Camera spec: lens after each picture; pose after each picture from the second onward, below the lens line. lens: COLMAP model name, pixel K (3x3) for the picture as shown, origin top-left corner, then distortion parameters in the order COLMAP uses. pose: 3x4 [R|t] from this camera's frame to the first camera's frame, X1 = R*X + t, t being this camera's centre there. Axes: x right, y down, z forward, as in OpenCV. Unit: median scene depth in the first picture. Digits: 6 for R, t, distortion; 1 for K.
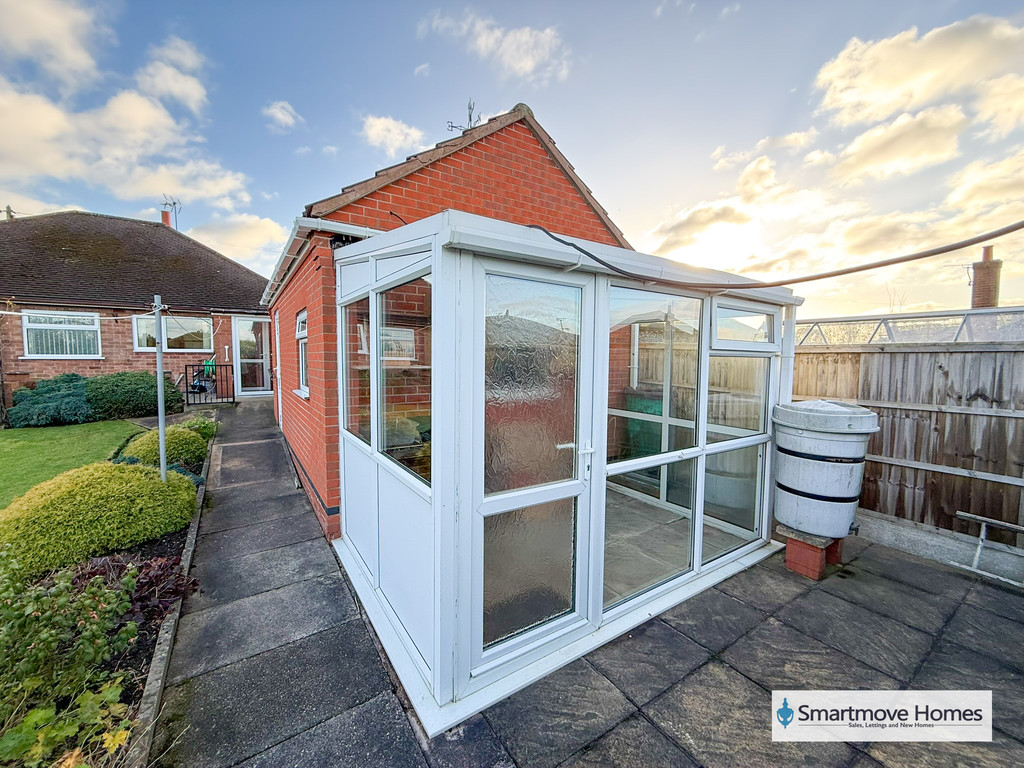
lens RADIAL K [[406.9, 0, 510.4], [0, 406.9, 382.1], [0, 0, 1]] dist [-0.003797, -0.000576]
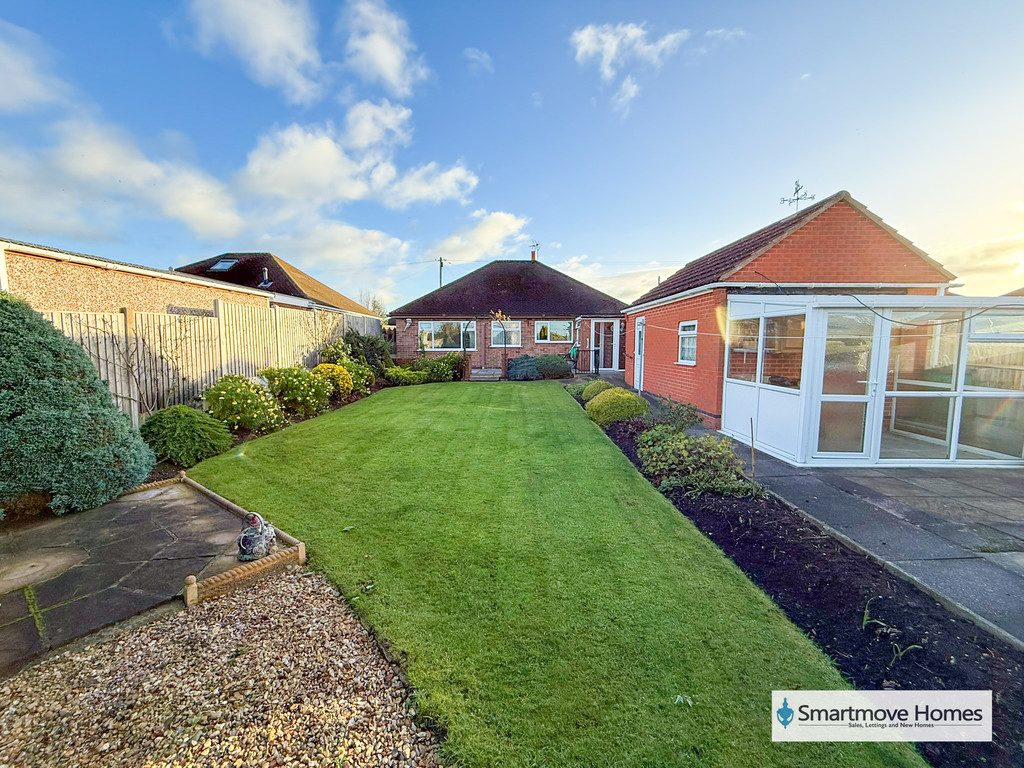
lens RADIAL K [[406.9, 0, 507.9], [0, 406.9, 385.7], [0, 0, 1]] dist [-0.003797, -0.000576]
pose [[0.827904, 0.049444, -0.558686, -0.134141], [-0.029933, 0.998582, 0.044019, 0.075946], [0.560070, -0.019720, 0.828211, -1.126406]]
